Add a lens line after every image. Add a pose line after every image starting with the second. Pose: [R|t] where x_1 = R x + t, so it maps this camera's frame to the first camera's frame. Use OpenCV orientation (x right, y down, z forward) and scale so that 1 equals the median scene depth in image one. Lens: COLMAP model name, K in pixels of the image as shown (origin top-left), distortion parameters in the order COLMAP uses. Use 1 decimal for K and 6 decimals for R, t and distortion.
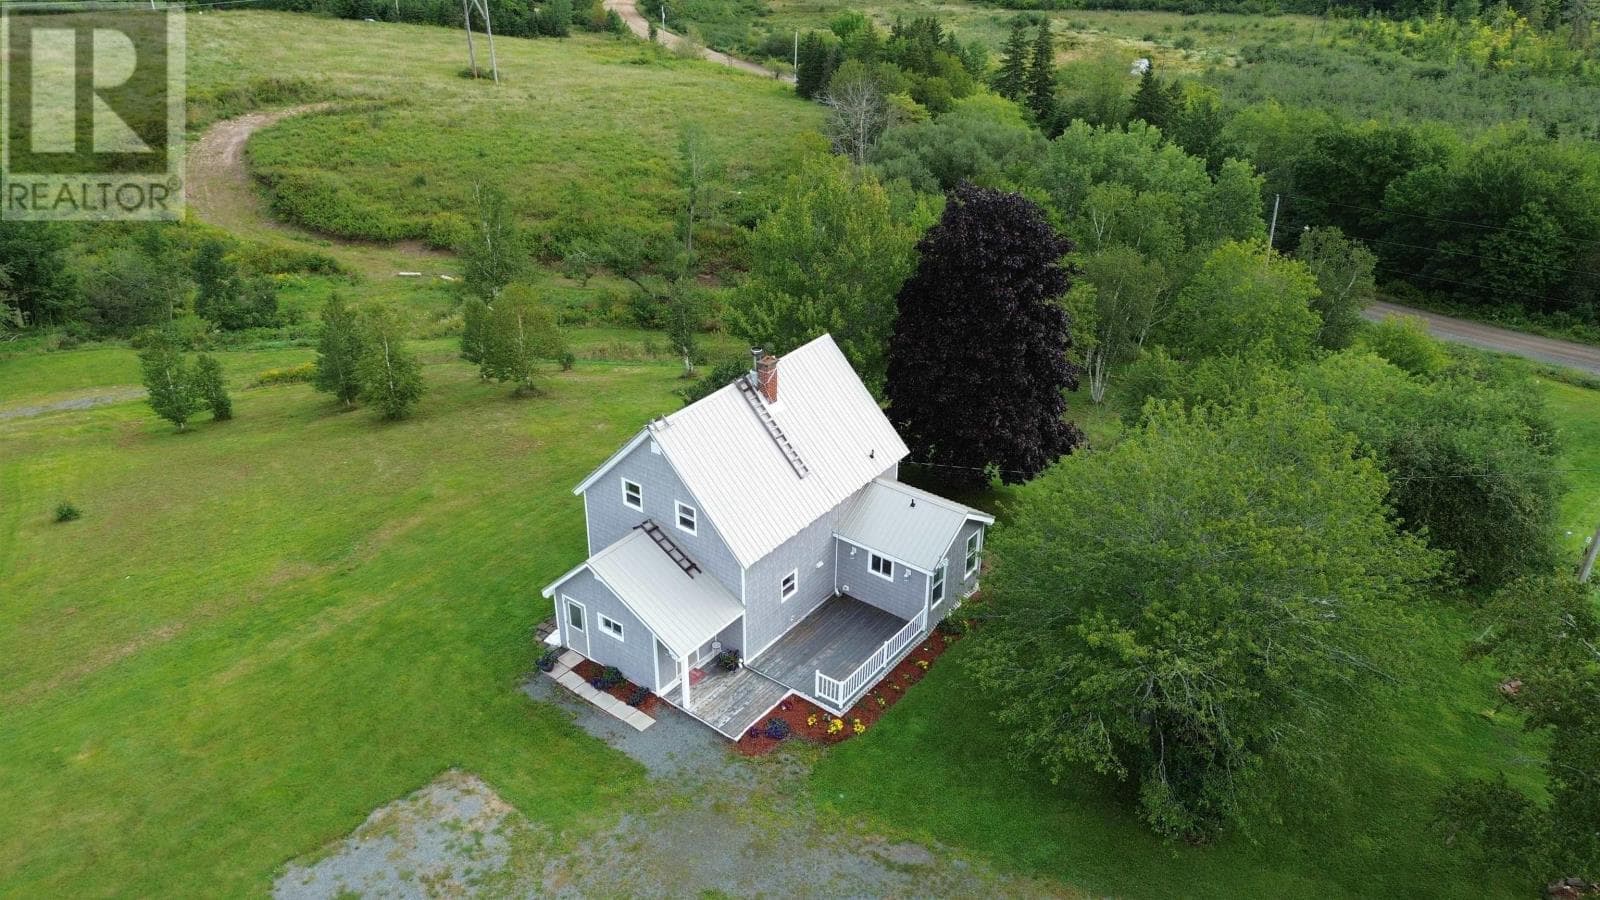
lens RADIAL K [[1134.9, 0, 794.0], [0, 1134.9, 445.0], [0, 0, 1]] dist [0.070391, -0.064004]
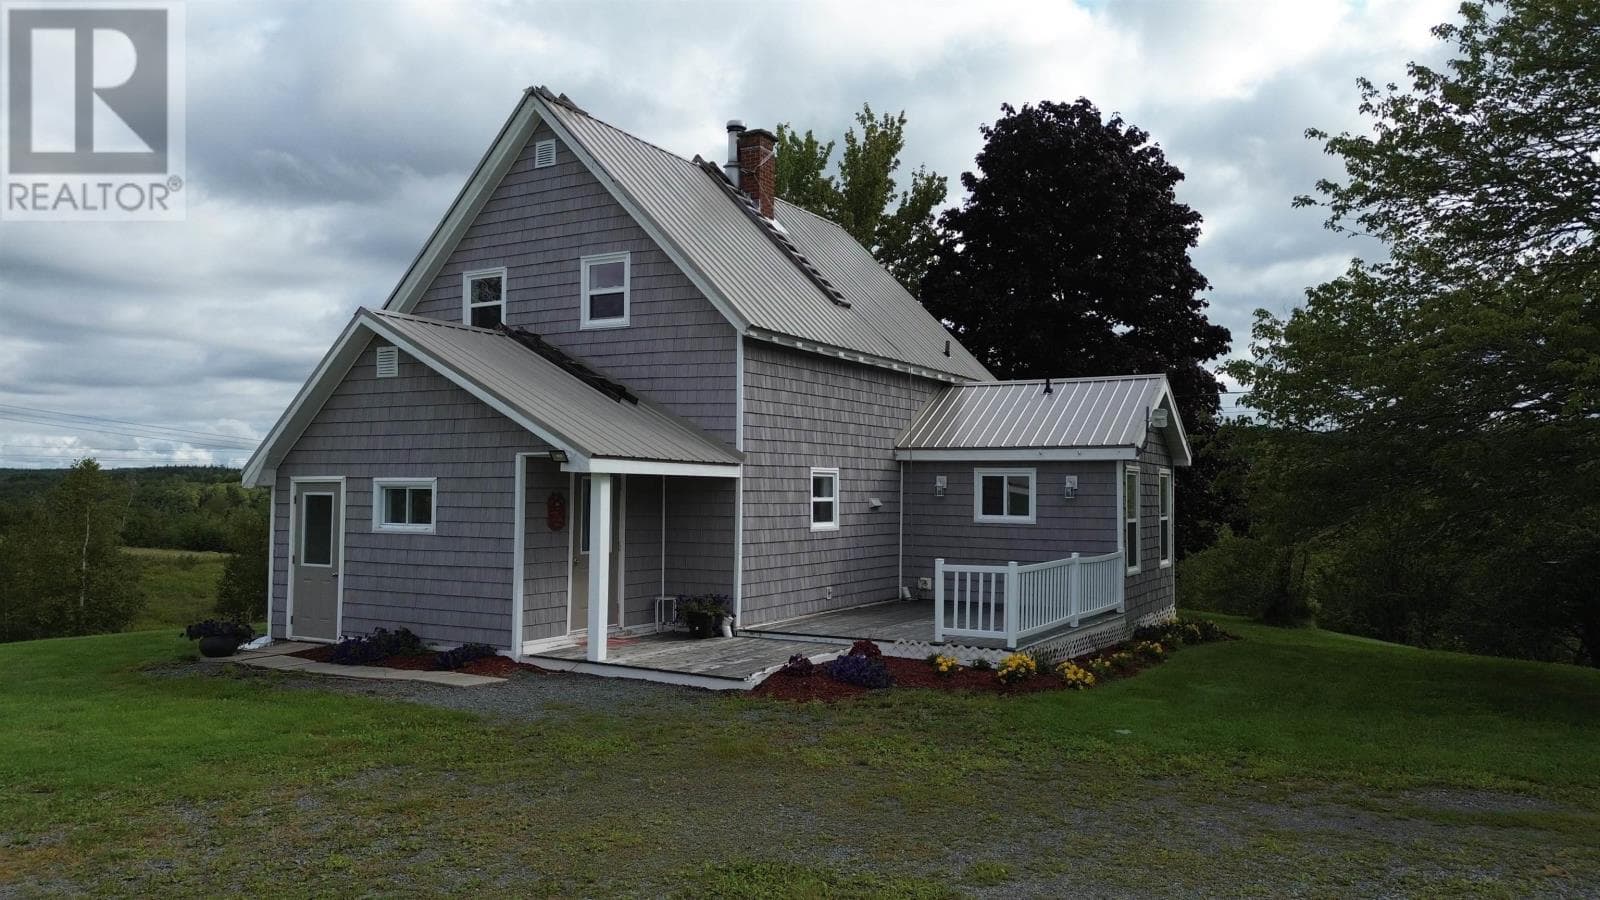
lens RADIAL K [[1134.9, 0, 798.2], [0, 1134.9, 443.9], [0, 0, 1]] dist [0.070391, -0.064004]
pose [[0.992459, 0.006758, 0.122389, -0.058419], [0.056039, 0.863008, -0.502073, 0.275714], [-0.109015, 0.505145, 0.856121, 0.501334]]
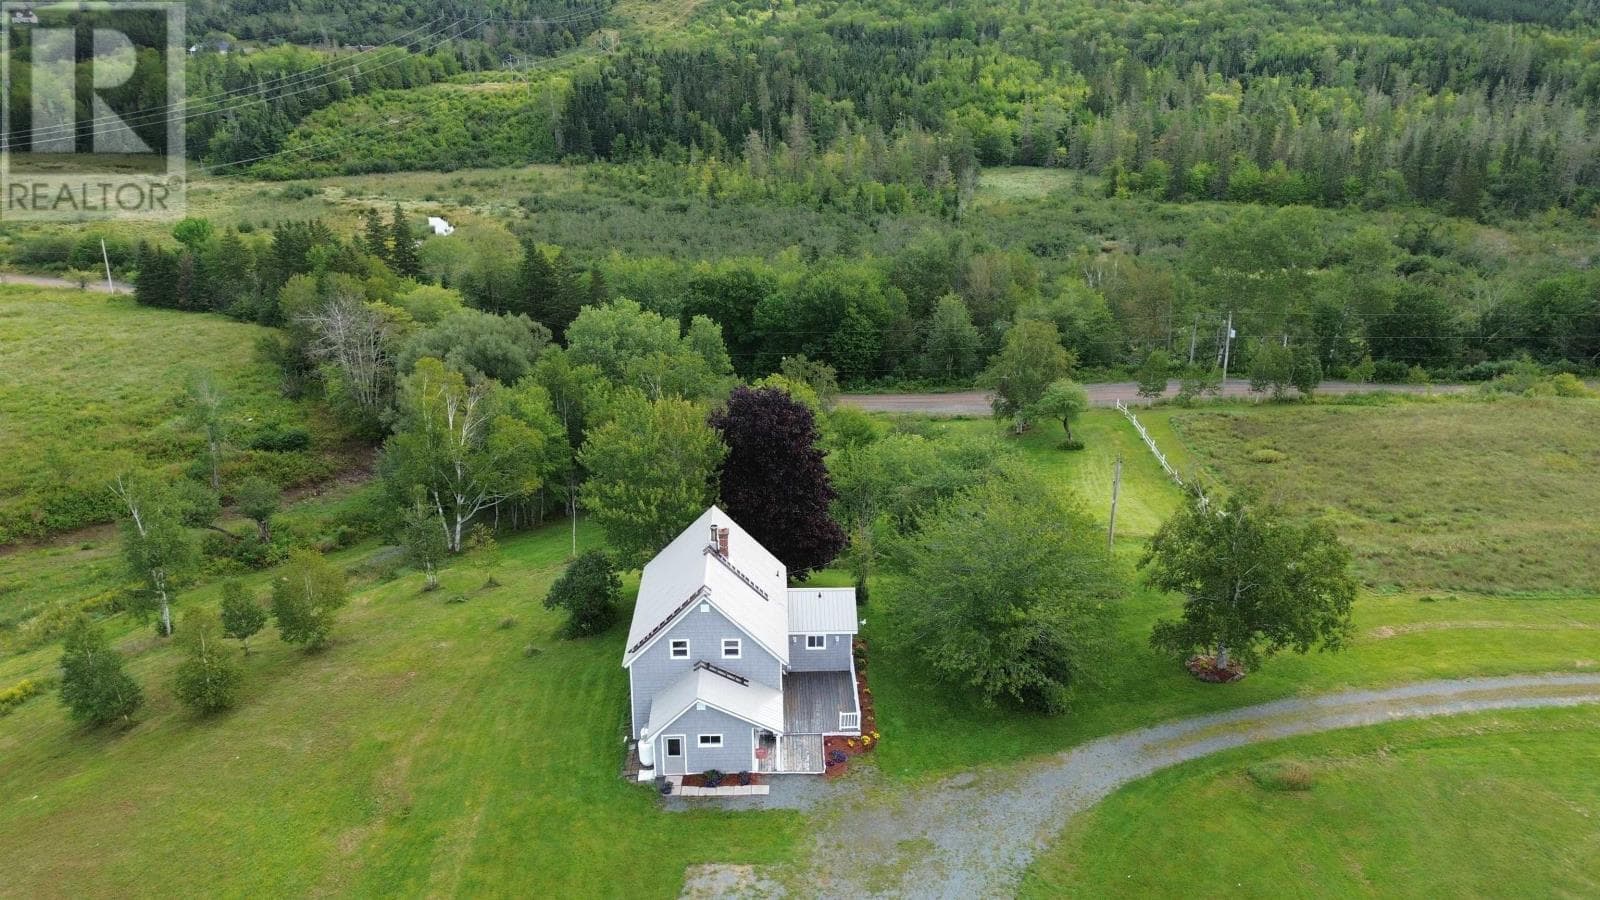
lens RADIAL K [[1134.9, 0, 803.9], [0, 1134.9, 447.1], [0, 0, 1]] dist [0.070391, -0.064004]
pose [[0.779196, -0.235857, 0.580711, -0.639733], [0.294636, 0.955582, -0.007230, -0.114473], [-0.553212, 0.176732, 0.814078, -0.225753]]
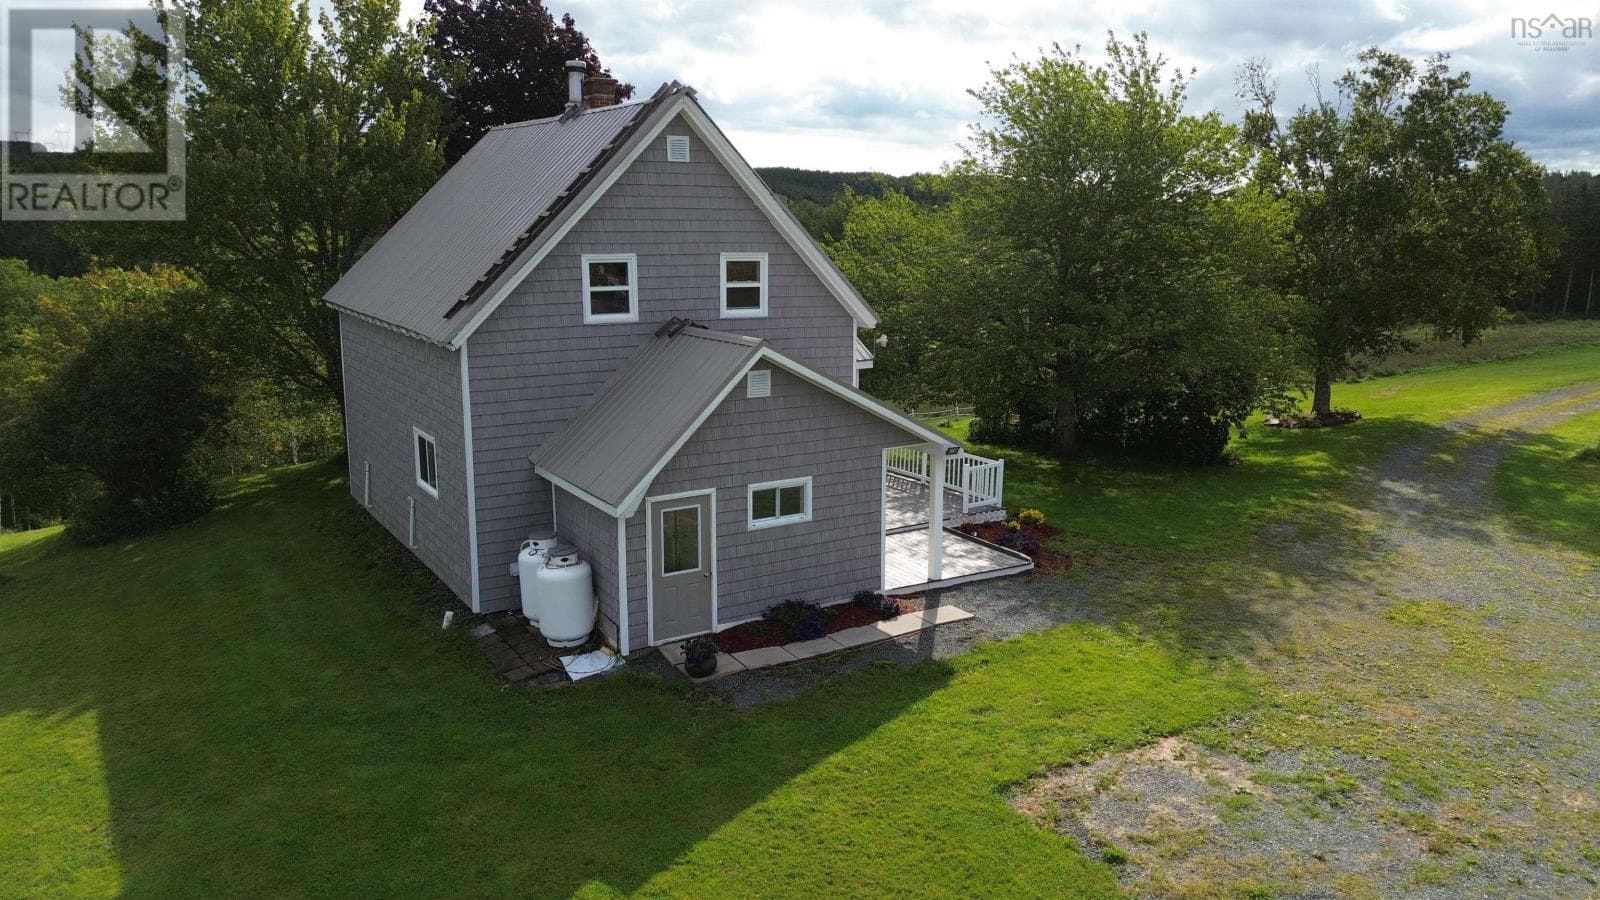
lens RADIAL K [[1134.9, 0, 804.2], [0, 1134.9, 446.0], [0, 0, 1]] dist [0.070391, -0.064004]
pose [[0.352137, -0.184068, 0.917670, -0.461195], [0.436136, 0.899785, 0.013123, 0.108178], [-0.828122, 0.395608, 0.397126, 0.629693]]
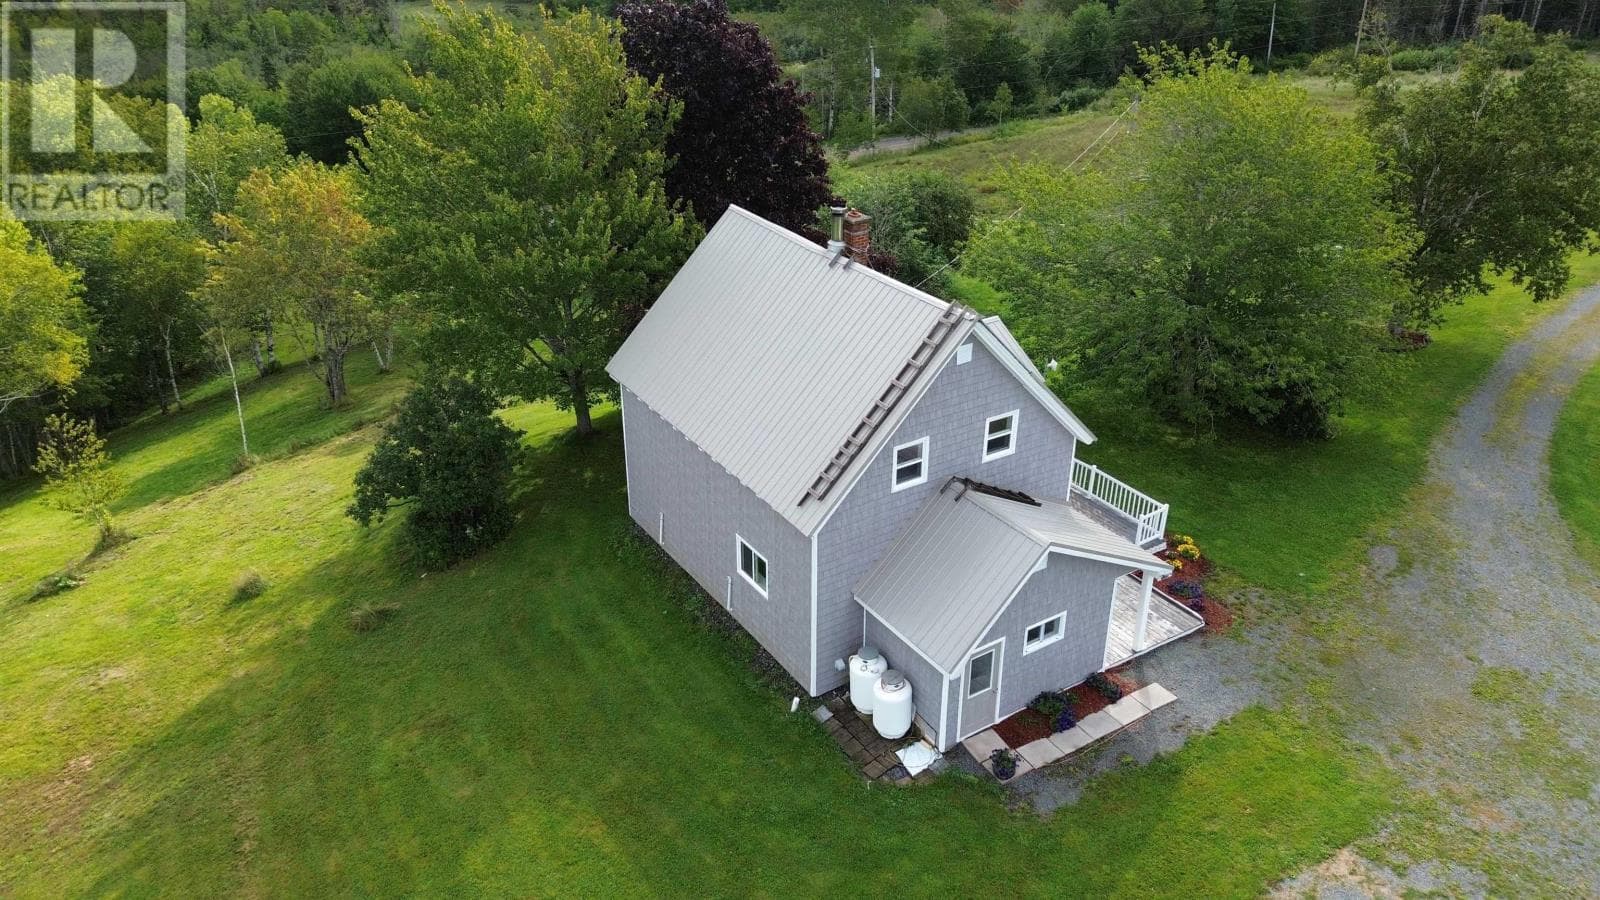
lens RADIAL K [[1134.9, 0, 805.4], [0, 1134.9, 446.2], [0, 0, 1]] dist [0.070391, -0.064004]
pose [[0.339743, -0.434586, 0.834092, -0.548741], [0.442224, 0.856509, 0.266139, -0.125705], [-0.830068, 0.278437, 0.483177, 0.611621]]
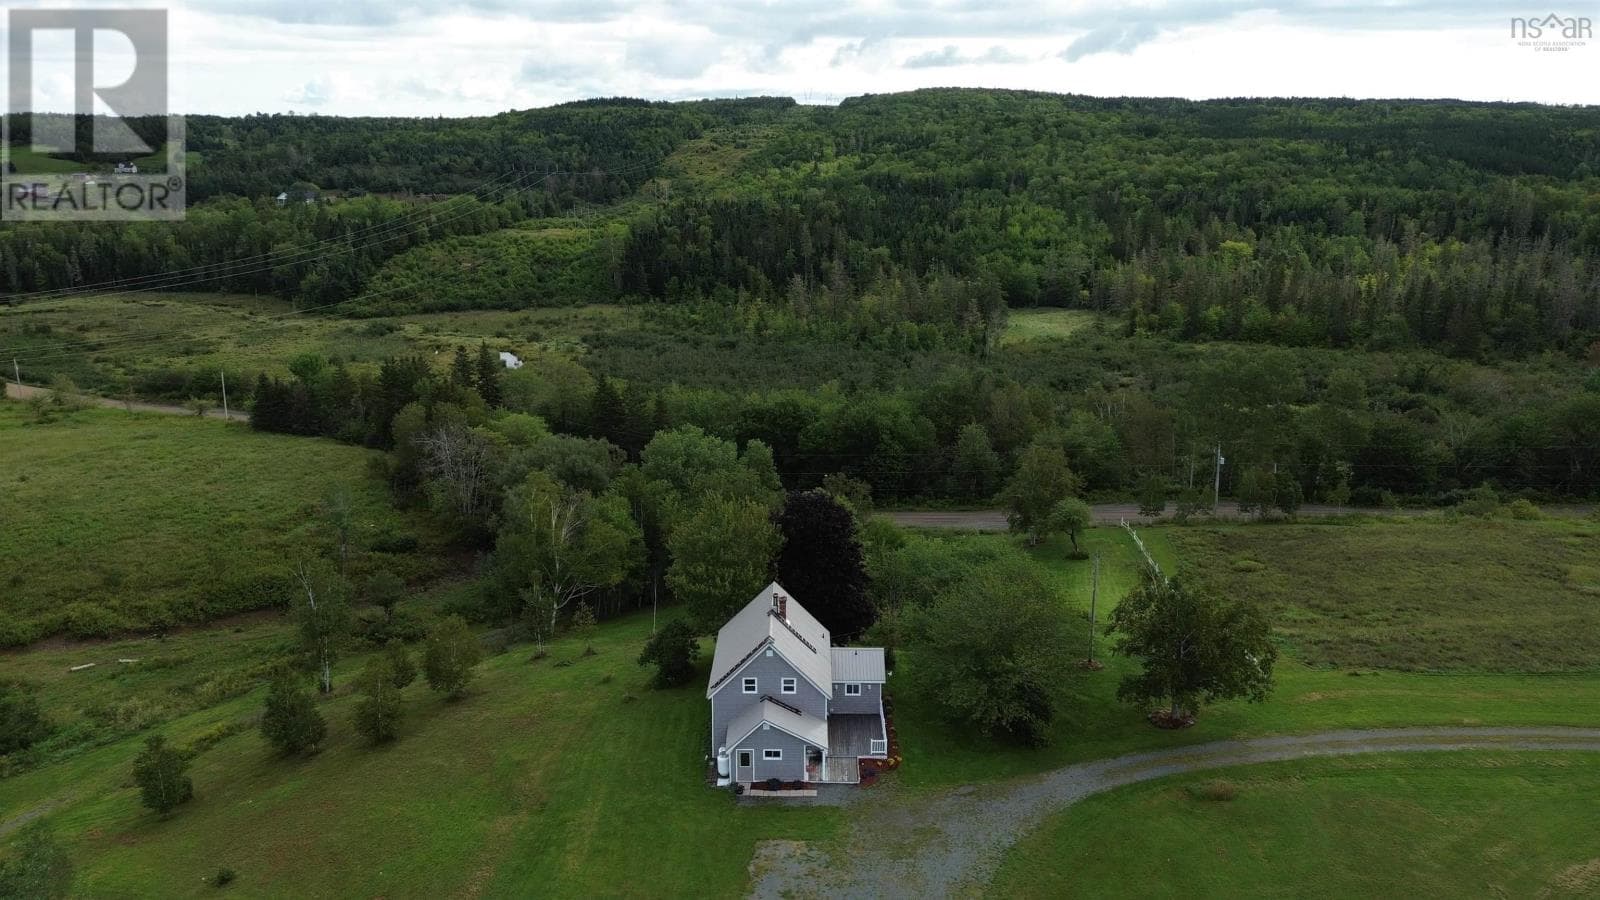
lens RADIAL K [[1134.9, 0, 804.4], [0, 1134.9, 444.5], [0, 0, 1]] dist [0.070391, -0.064004]
pose [[0.799678, -0.160532, 0.578571, -0.888133], [0.282833, 0.950706, -0.127135, -0.056713], [-0.529641, 0.265306, 0.805663, -0.533926]]
